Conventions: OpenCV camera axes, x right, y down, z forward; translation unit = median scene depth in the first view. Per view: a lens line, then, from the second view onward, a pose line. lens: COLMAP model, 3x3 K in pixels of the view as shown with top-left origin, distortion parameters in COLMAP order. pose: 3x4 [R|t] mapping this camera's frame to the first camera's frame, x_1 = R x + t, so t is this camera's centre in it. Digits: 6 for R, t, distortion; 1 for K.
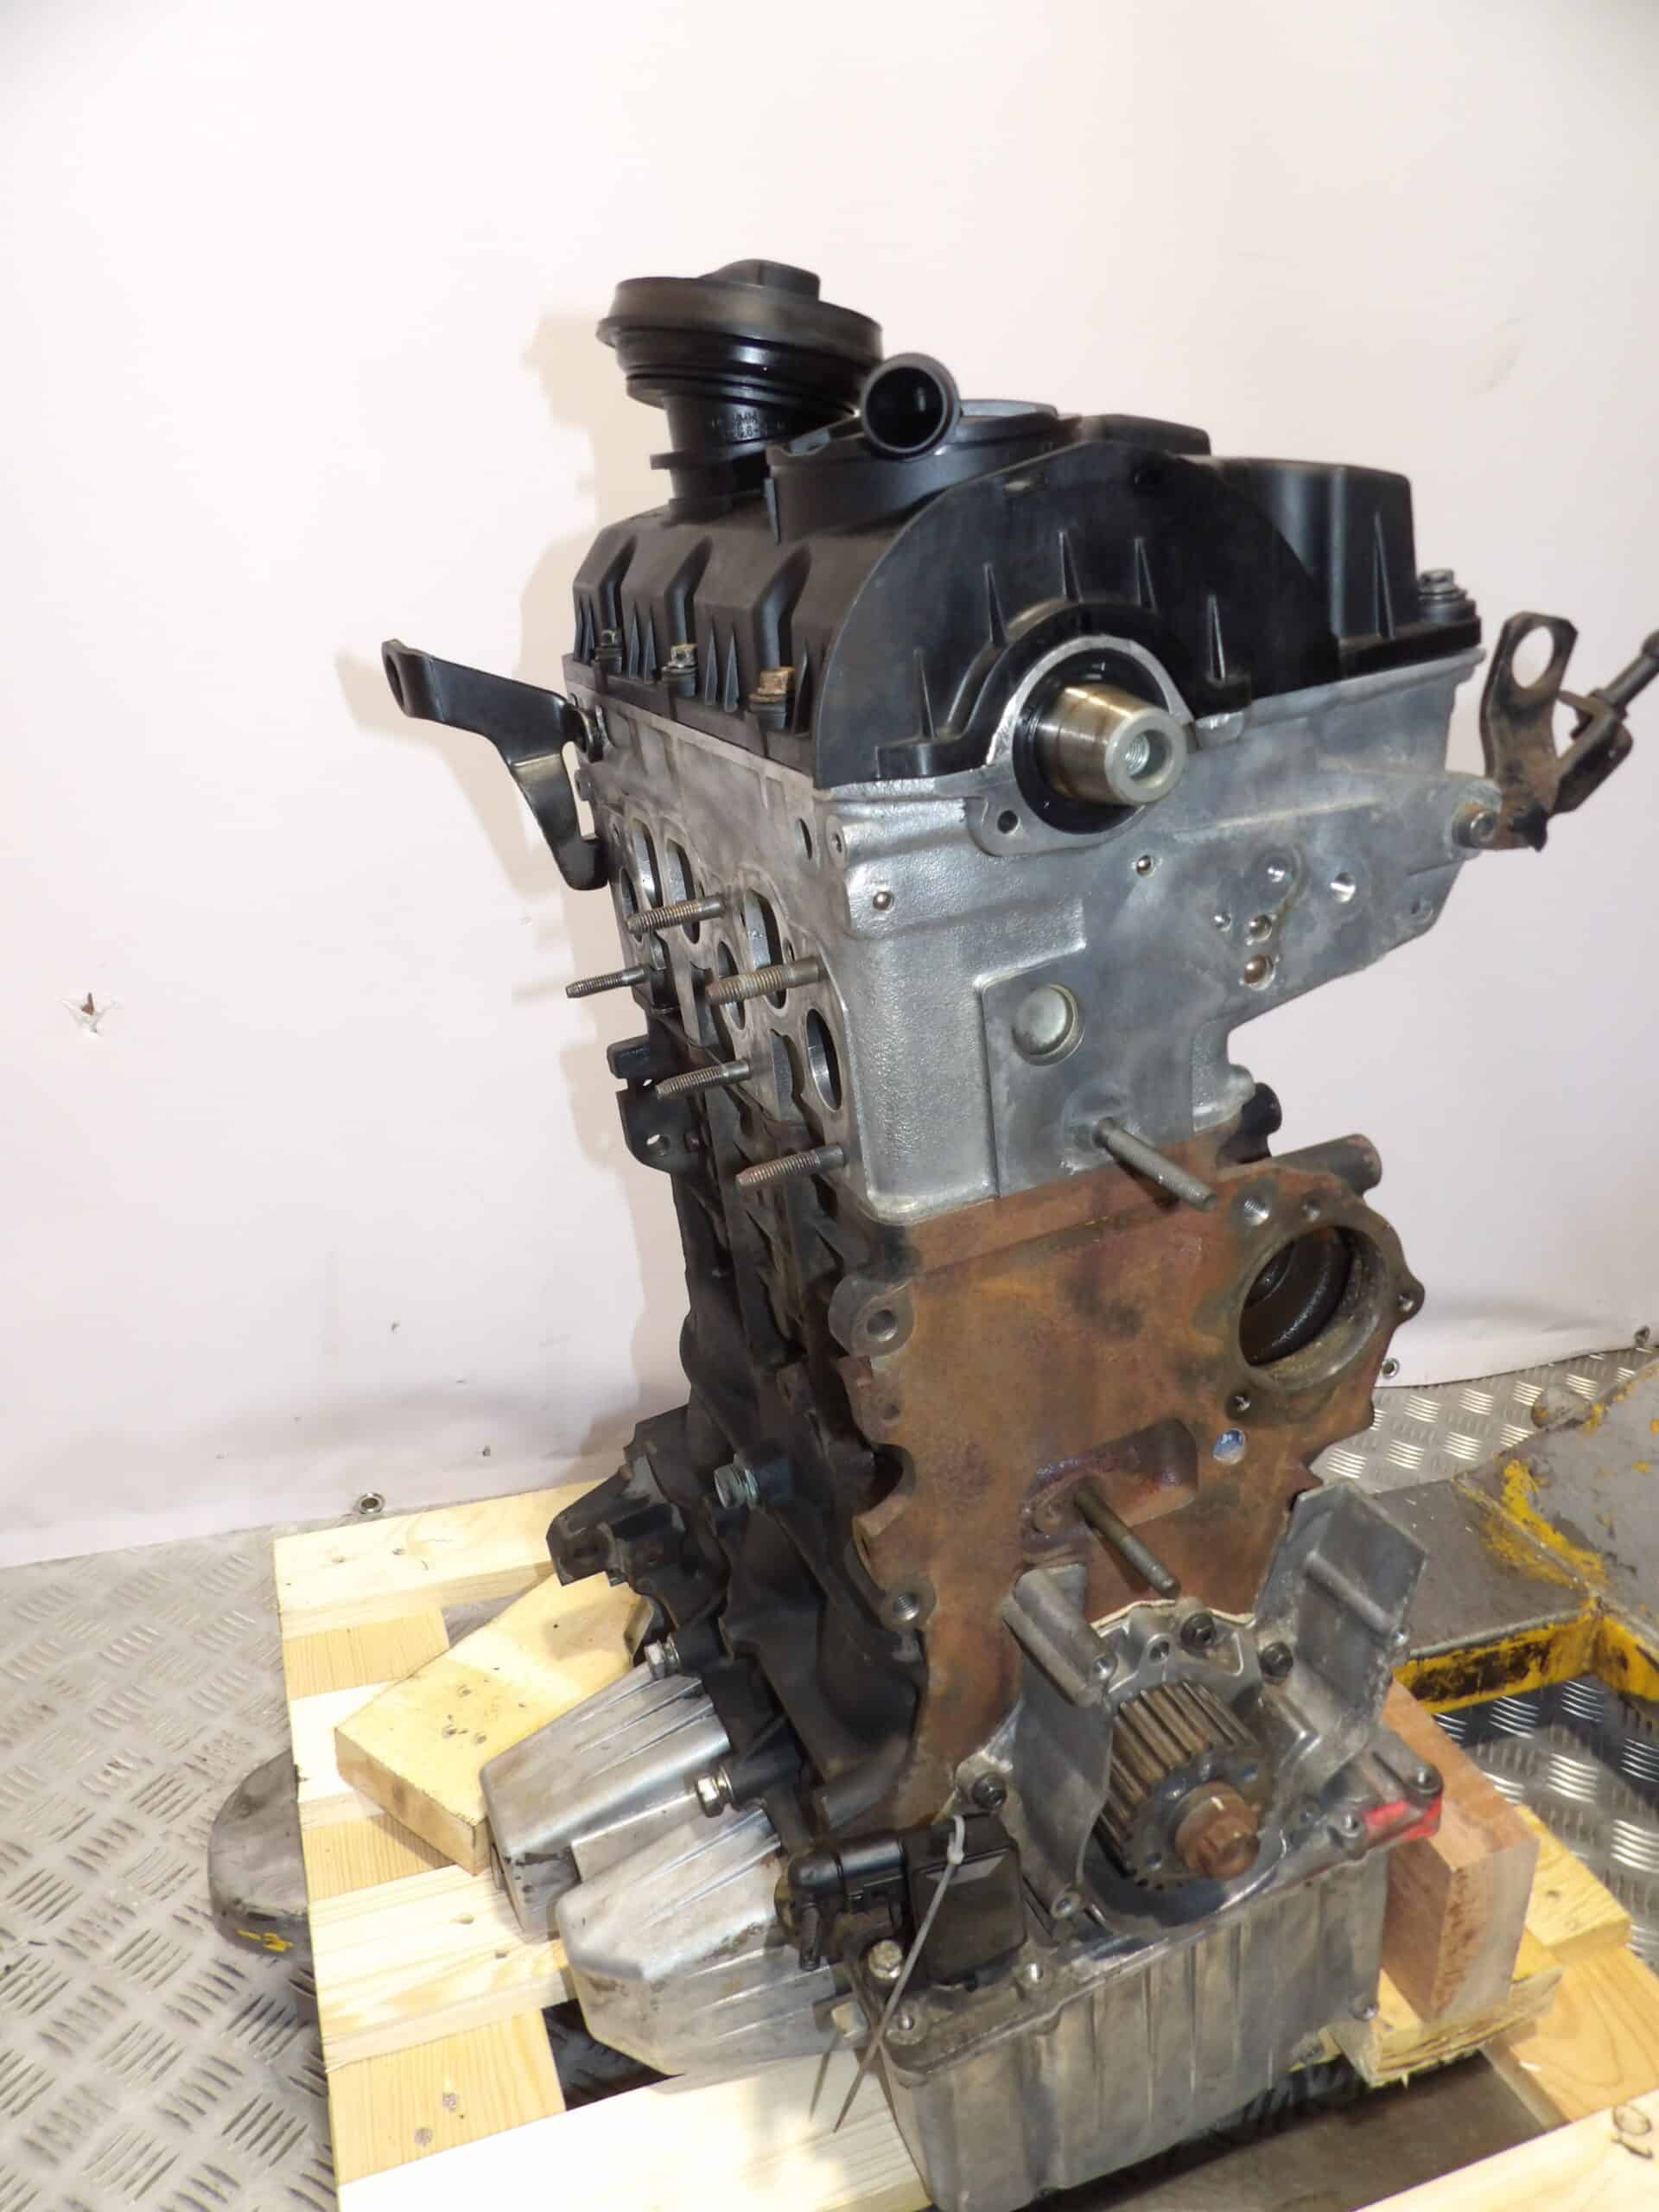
lens RADIAL K [[1594.8, 0, 829.5], [0, 1594.8, 1106.0], [0, 0, 1]] dist [-0.044387, 0.024881]
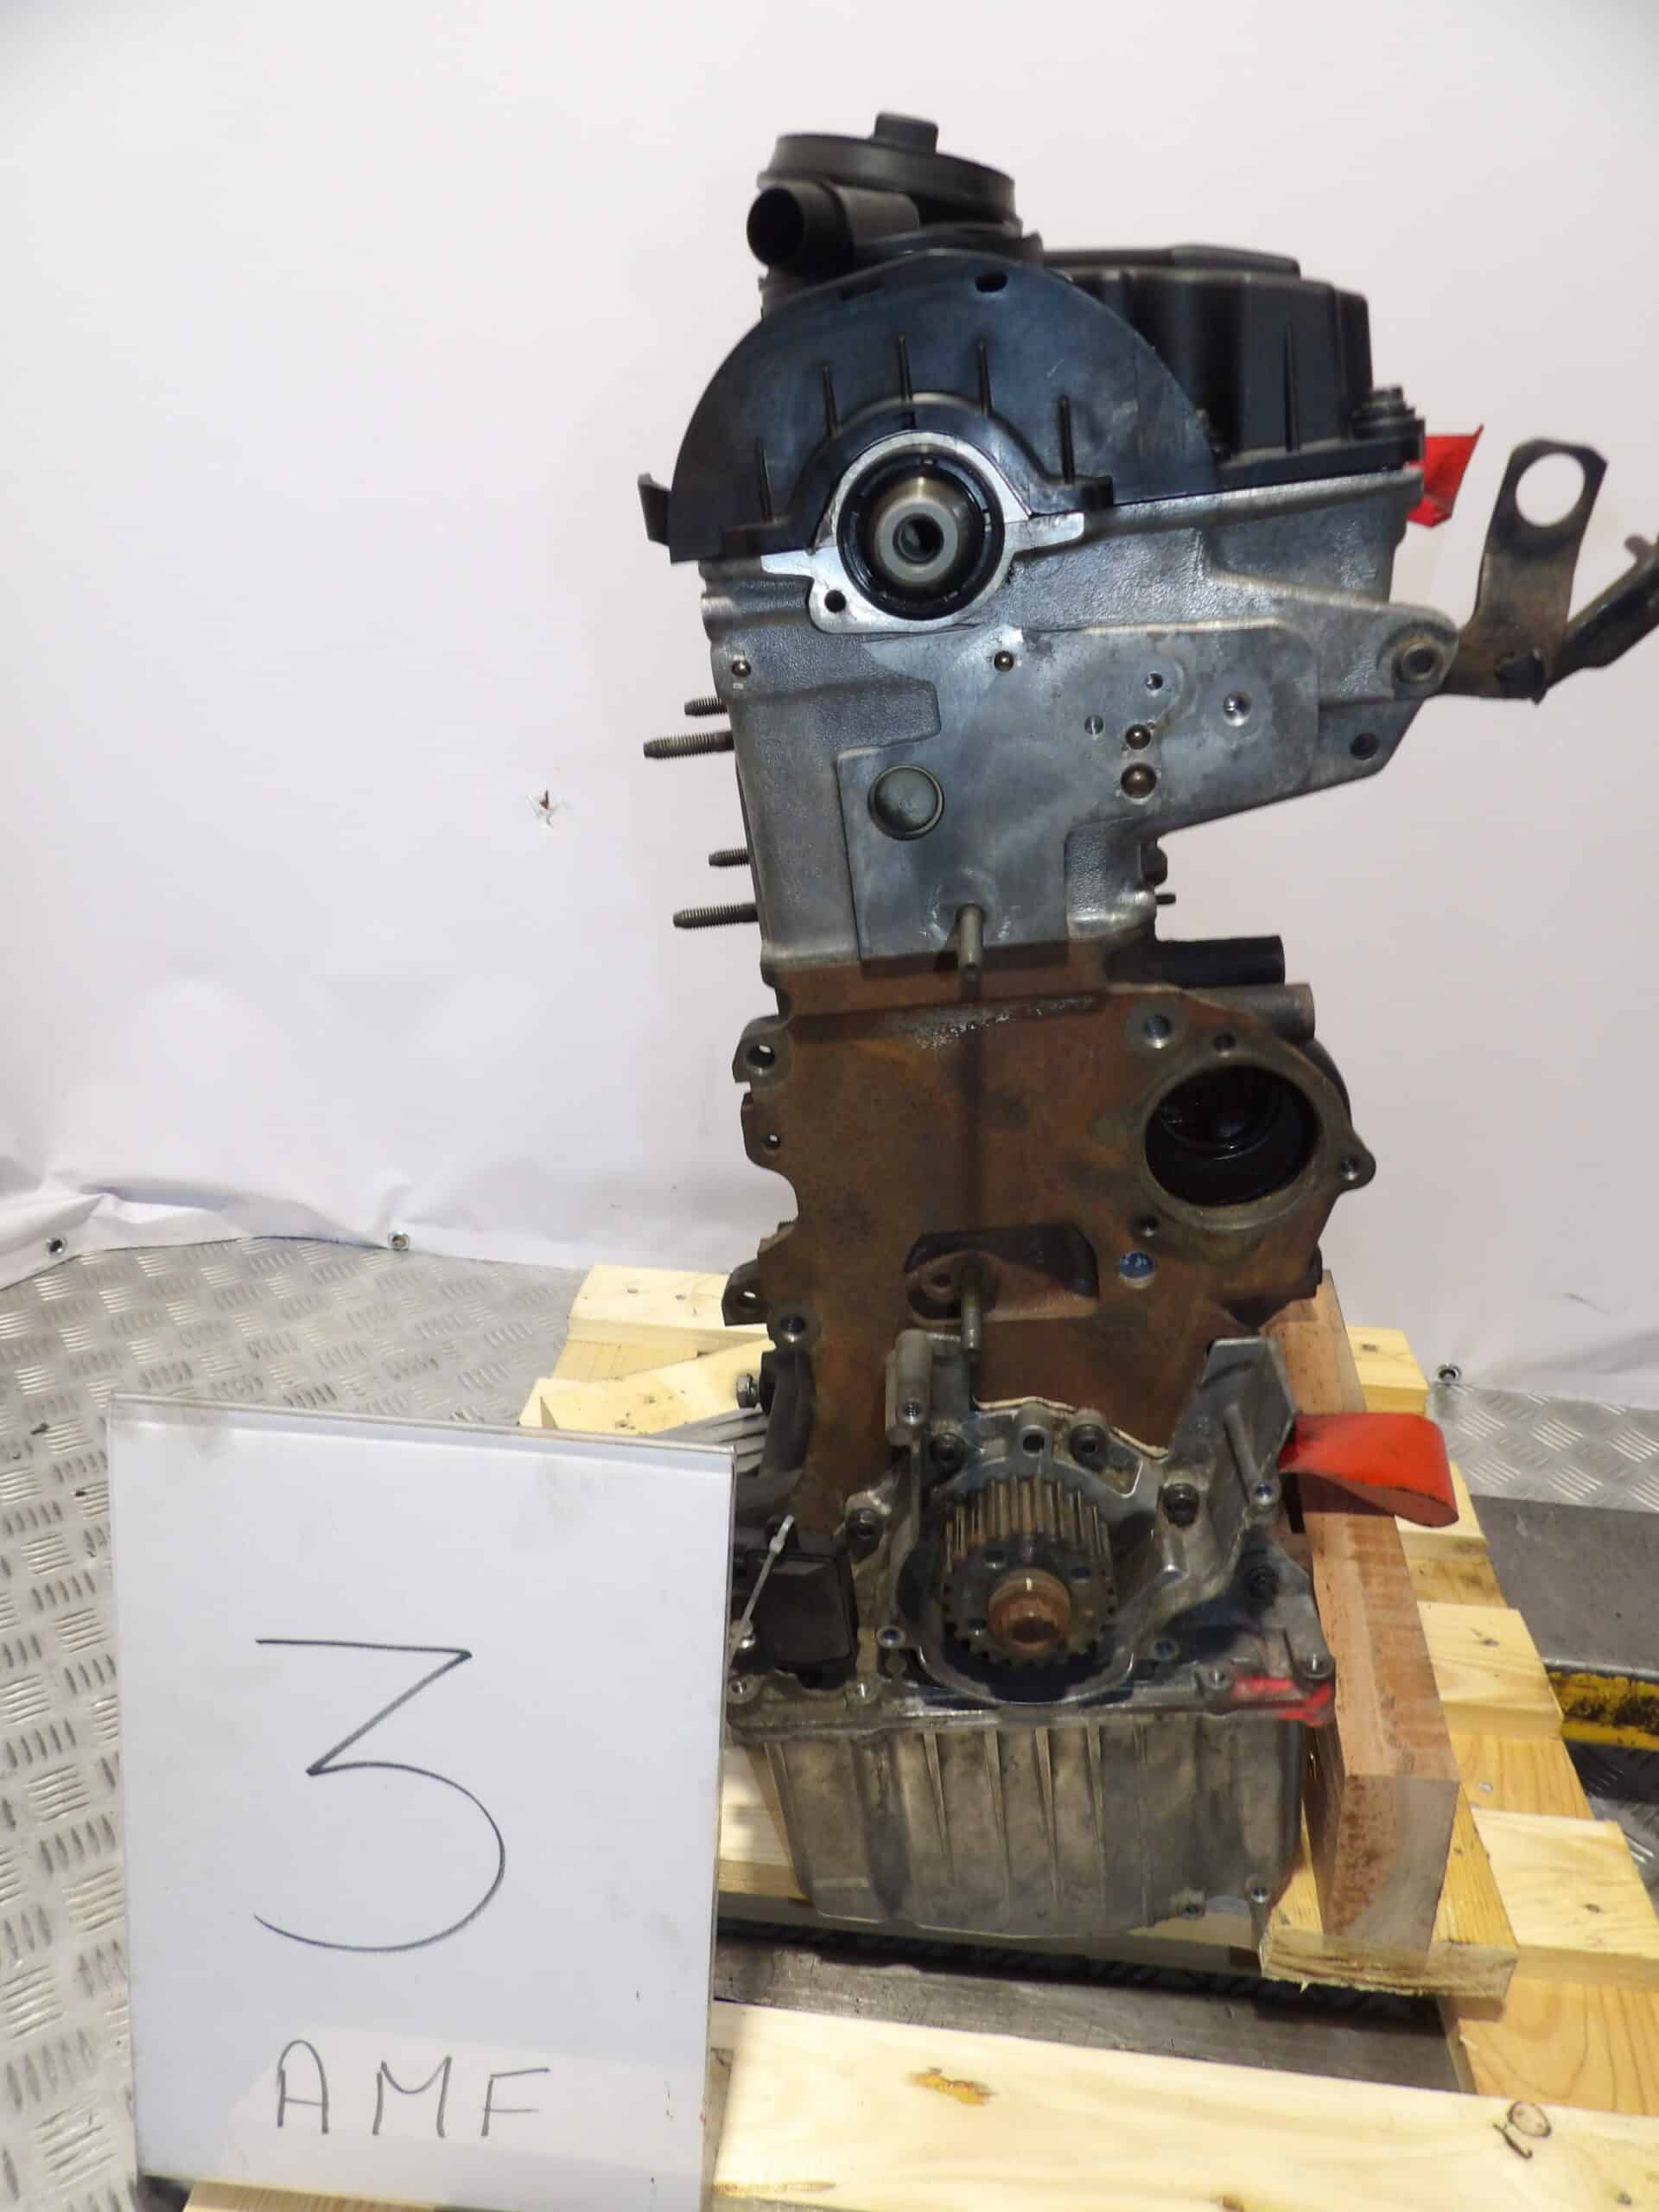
lens RADIAL K [[1594.8, 0, 829.5], [0, 1594.8, 1106.0], [0, 0, 1]] dist [-0.044387, 0.024881]
pose [[0.892638, 0.181787, -0.412493, 0.482806], [-0.164665, 0.983338, 0.077025, 0.064991], [0.419622, -0.000833, 0.907698, -0.015487]]
